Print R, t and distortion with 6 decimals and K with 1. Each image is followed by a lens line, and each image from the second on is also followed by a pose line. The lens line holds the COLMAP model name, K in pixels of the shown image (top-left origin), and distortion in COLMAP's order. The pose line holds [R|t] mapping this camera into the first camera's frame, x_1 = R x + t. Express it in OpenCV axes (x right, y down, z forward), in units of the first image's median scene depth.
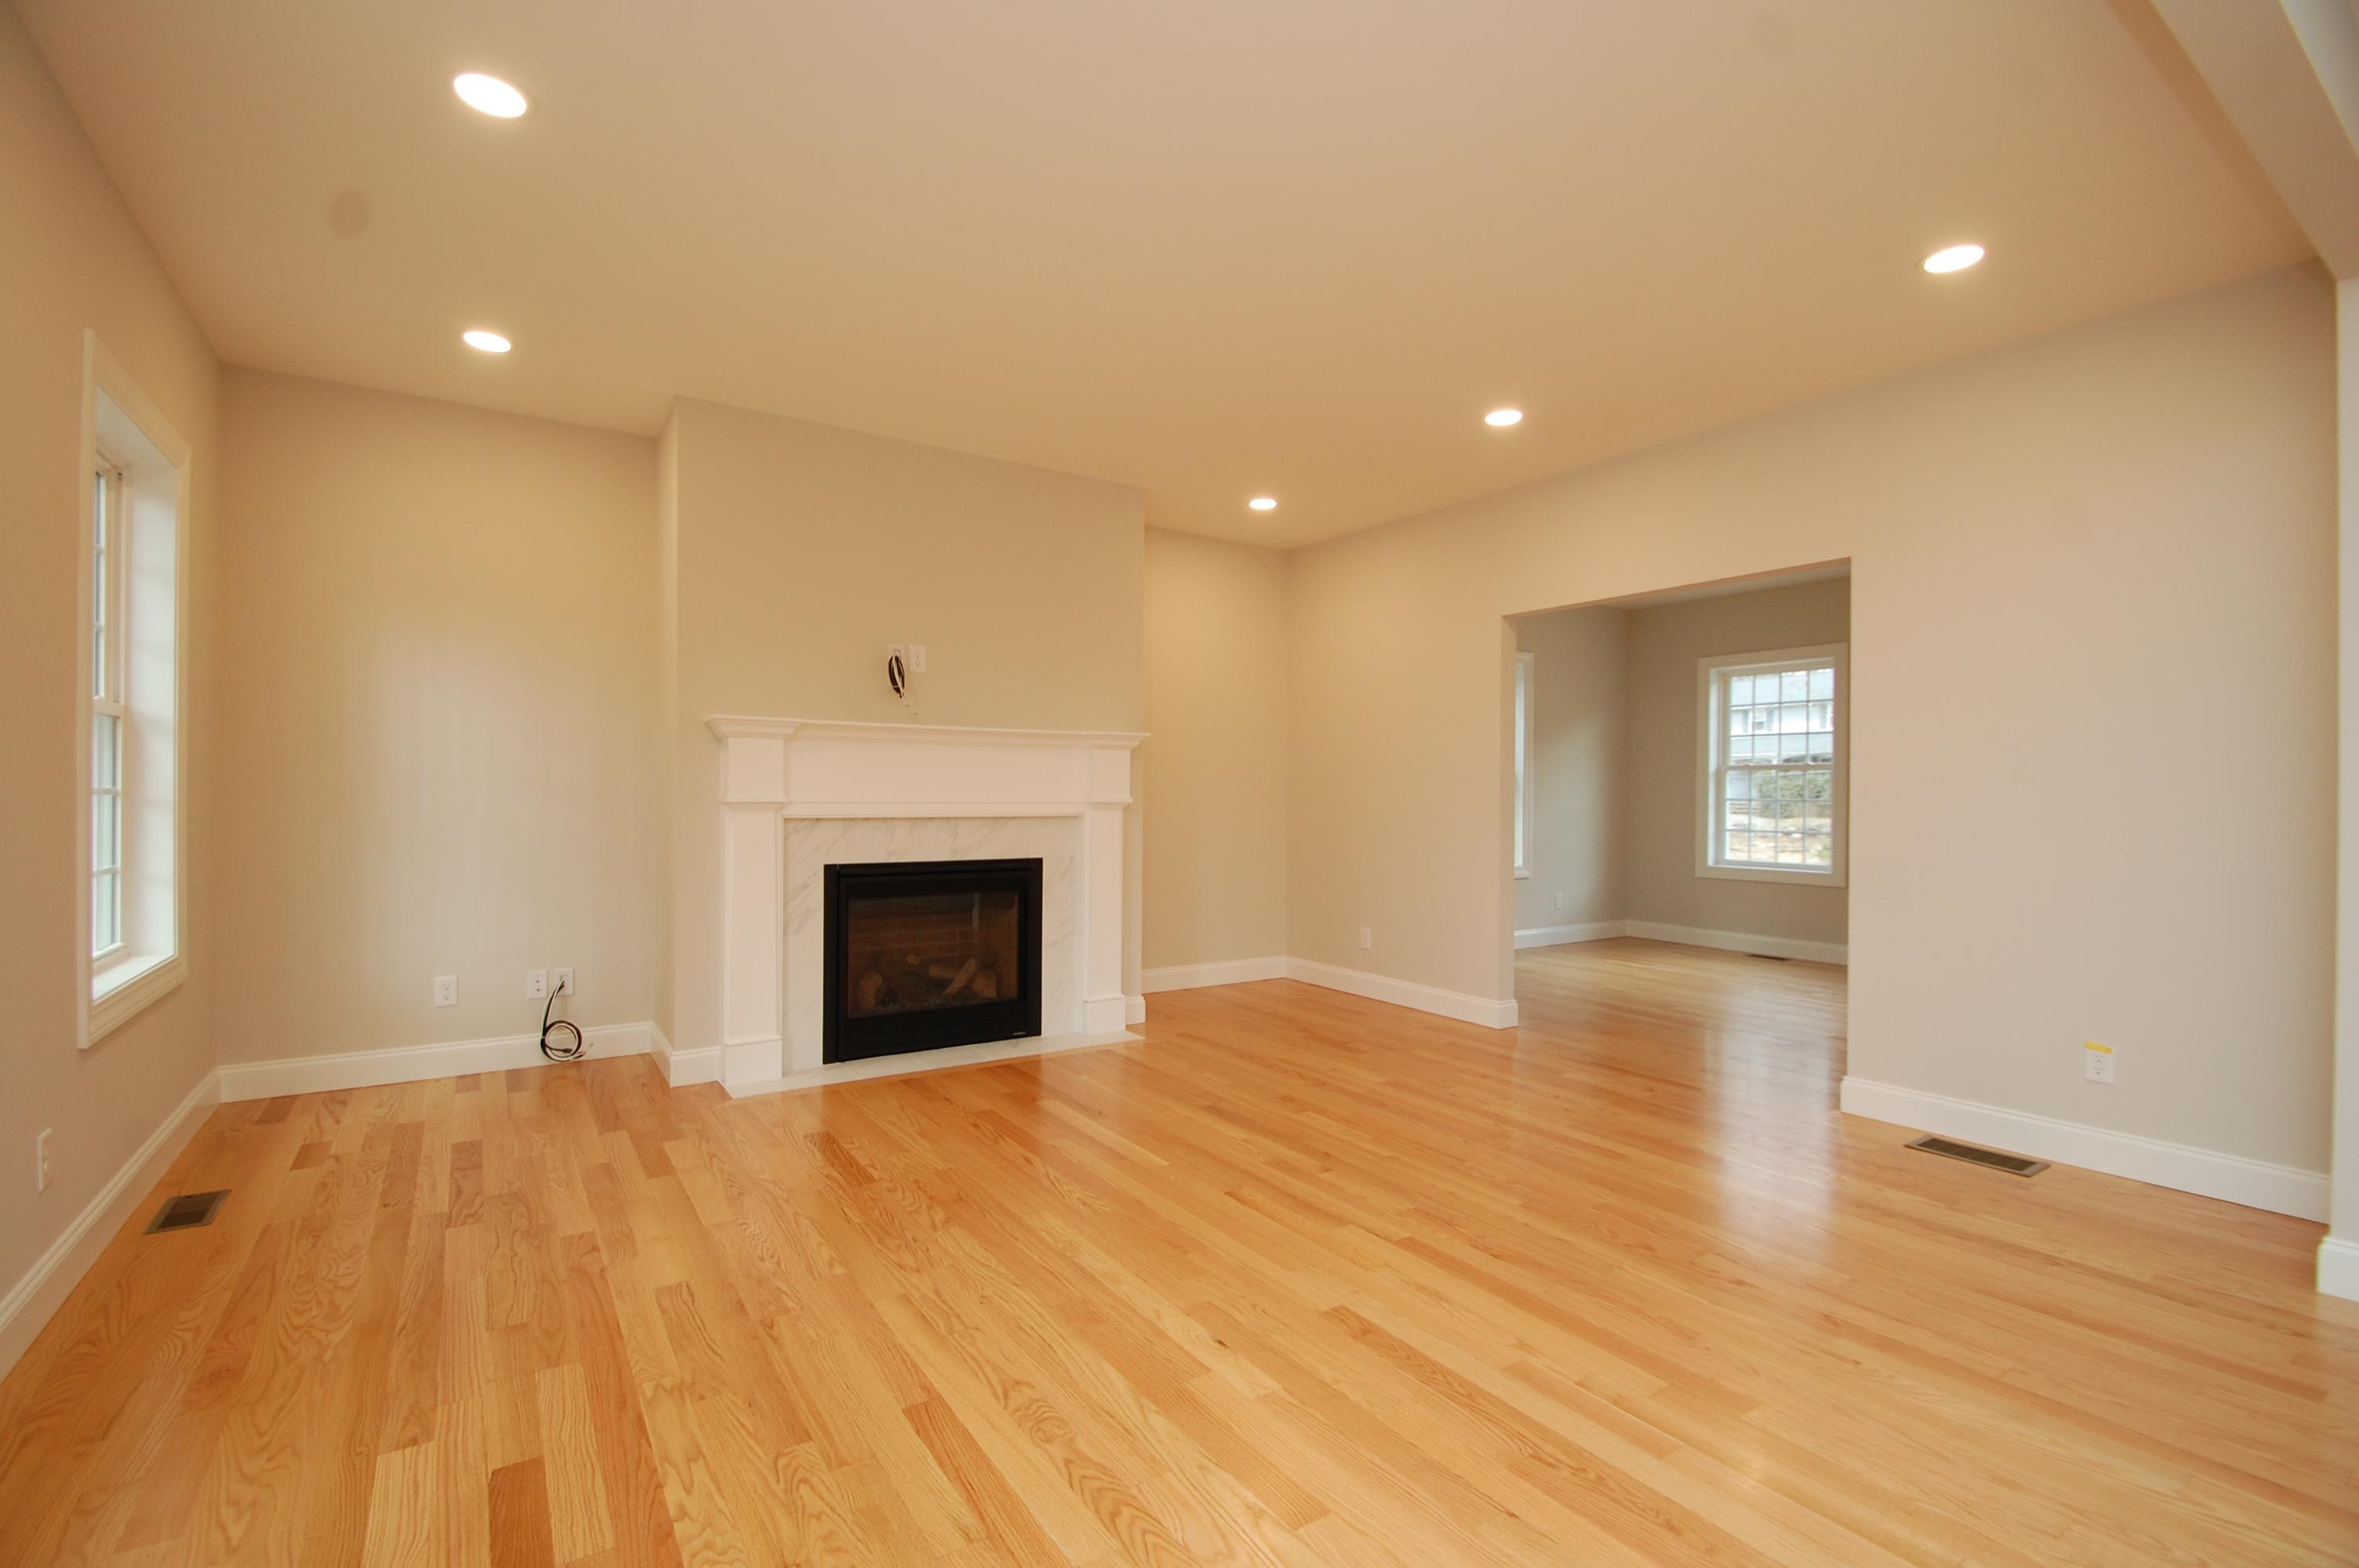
lens RADIAL K [[1041.3, 0, 1174.0], [0, 1041.3, 793.9], [0, 0, 1]] dist [0.001221, -0.000824]
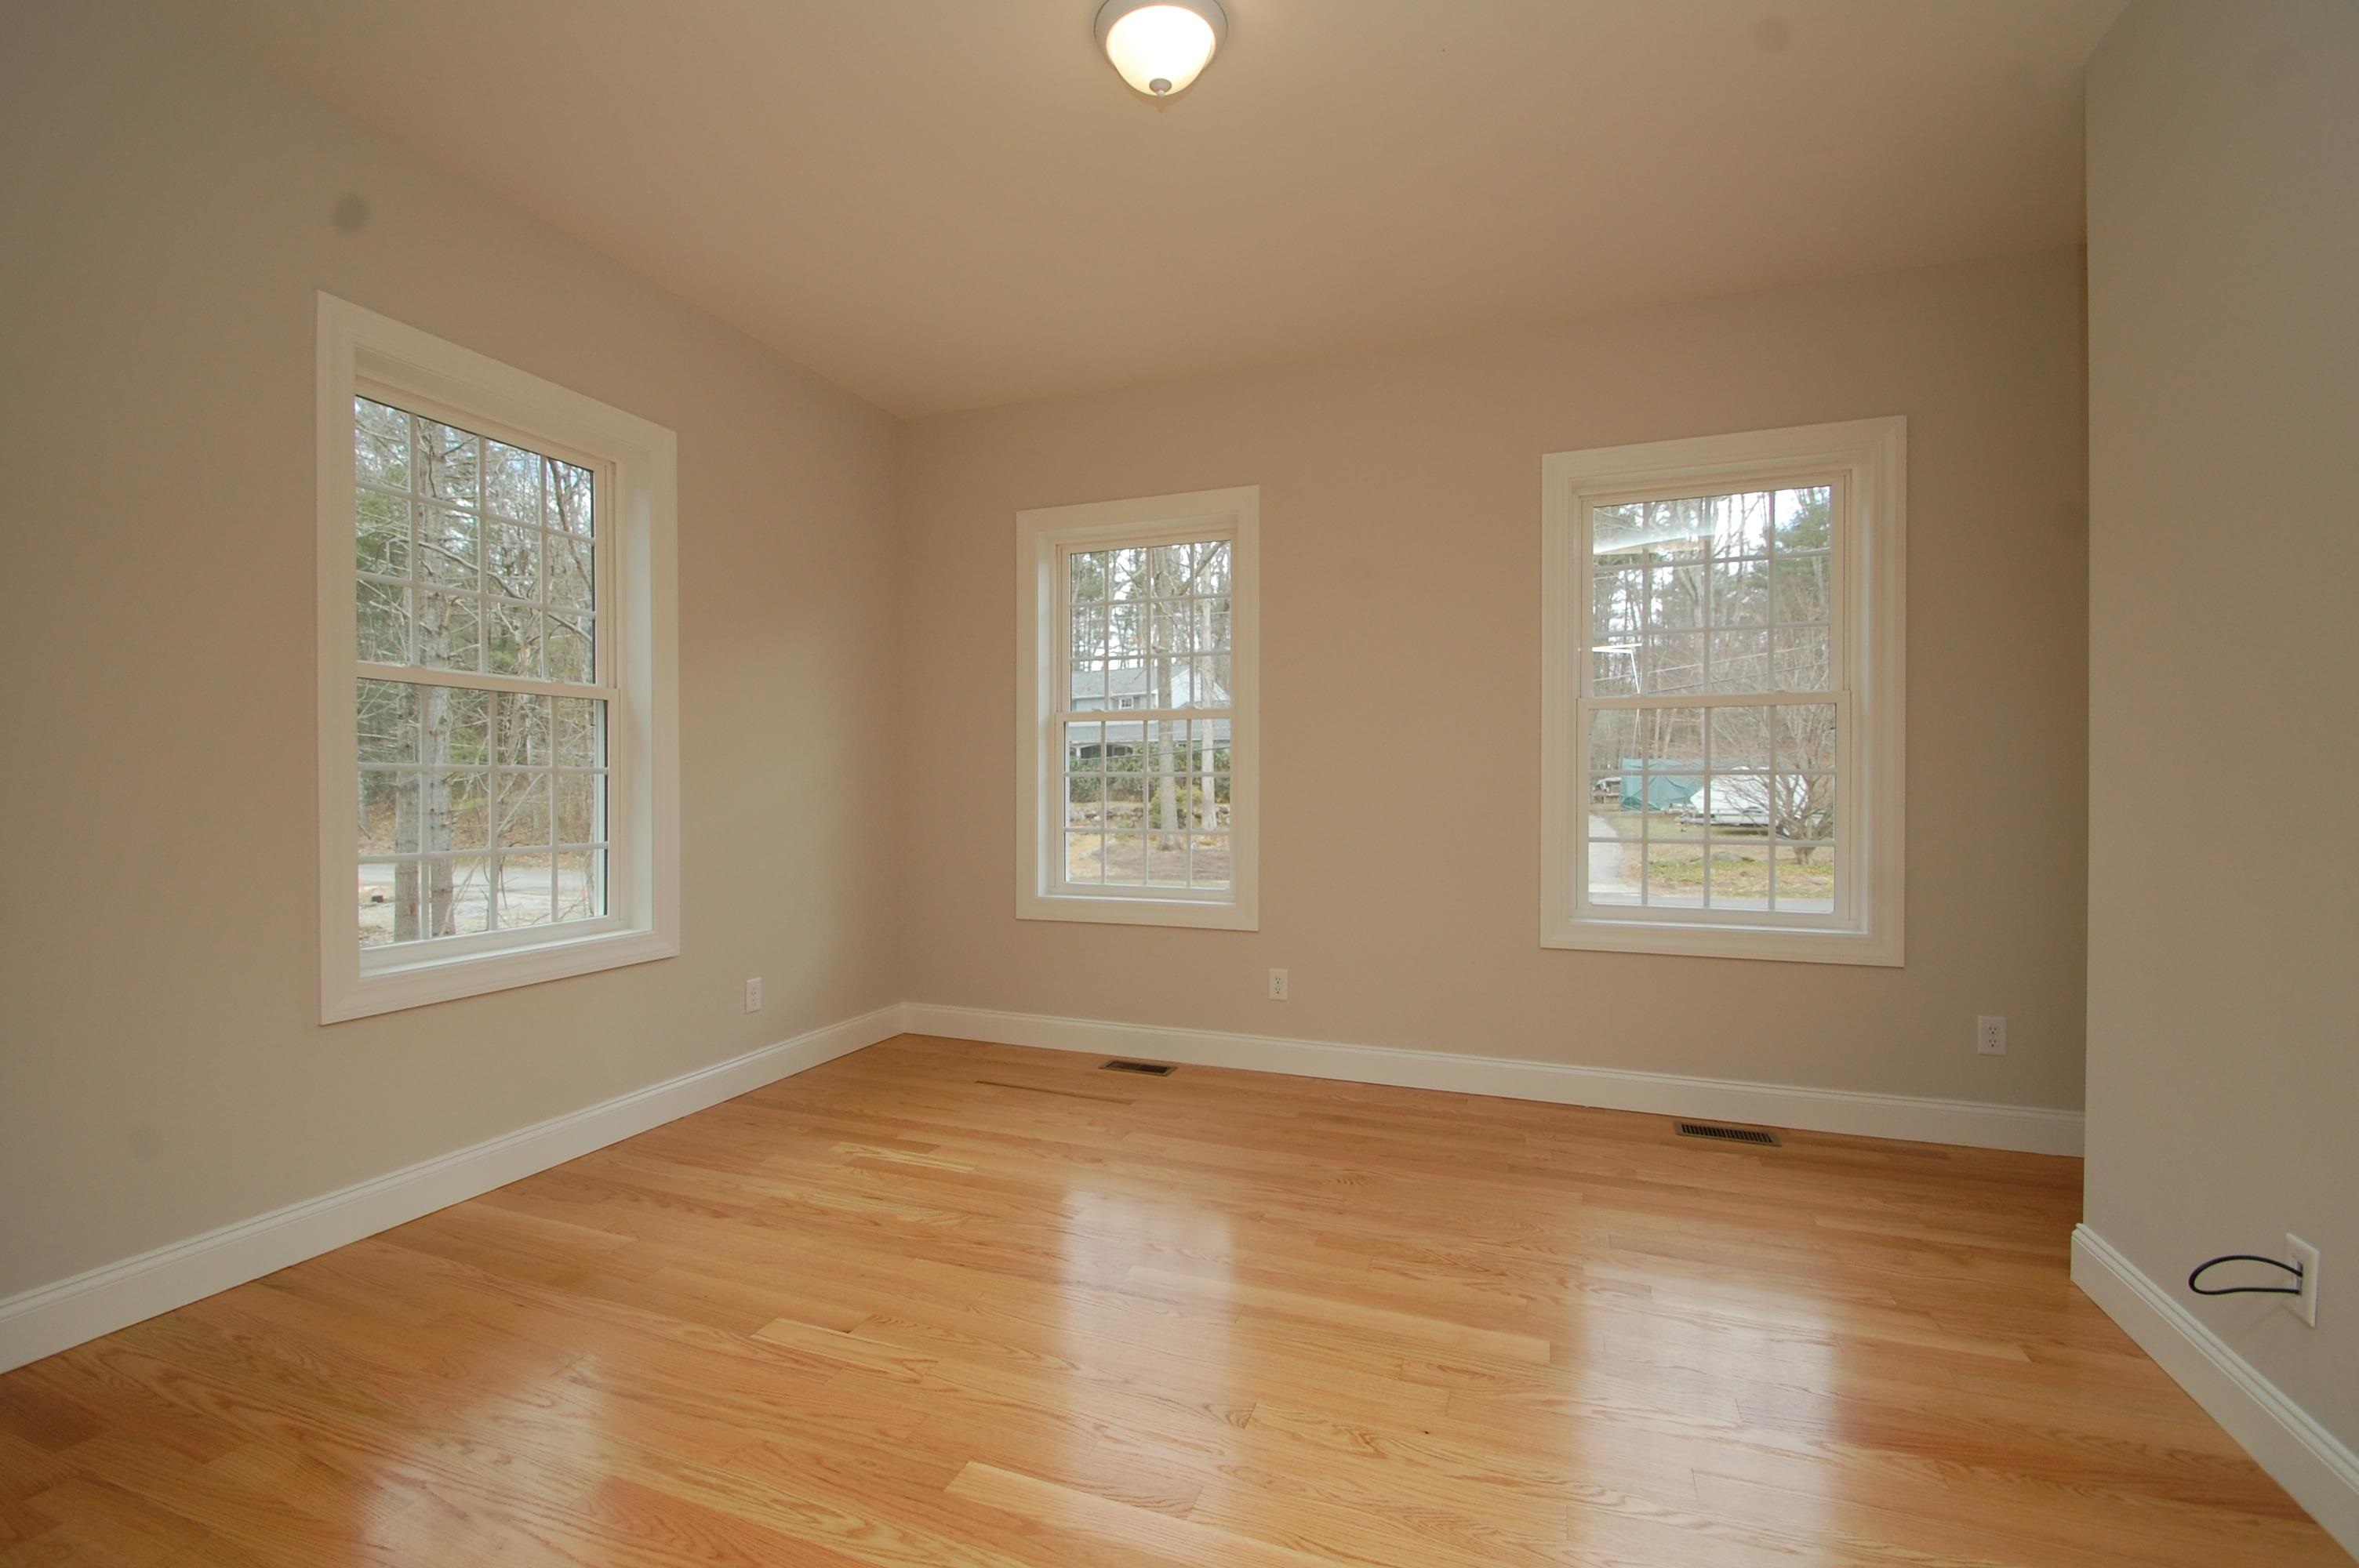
lens RADIAL K [[1041.3, 0, 1174.0], [0, 1041.3, 793.9], [0, 0, 1]] dist [0.001221, -0.000824]
pose [[0.814031, -0.016695, 0.580581, 0.248765], [0.010643, 0.999848, 0.013829, 0.008759], [-0.580723, -0.005078, 0.814085, 0.502525]]
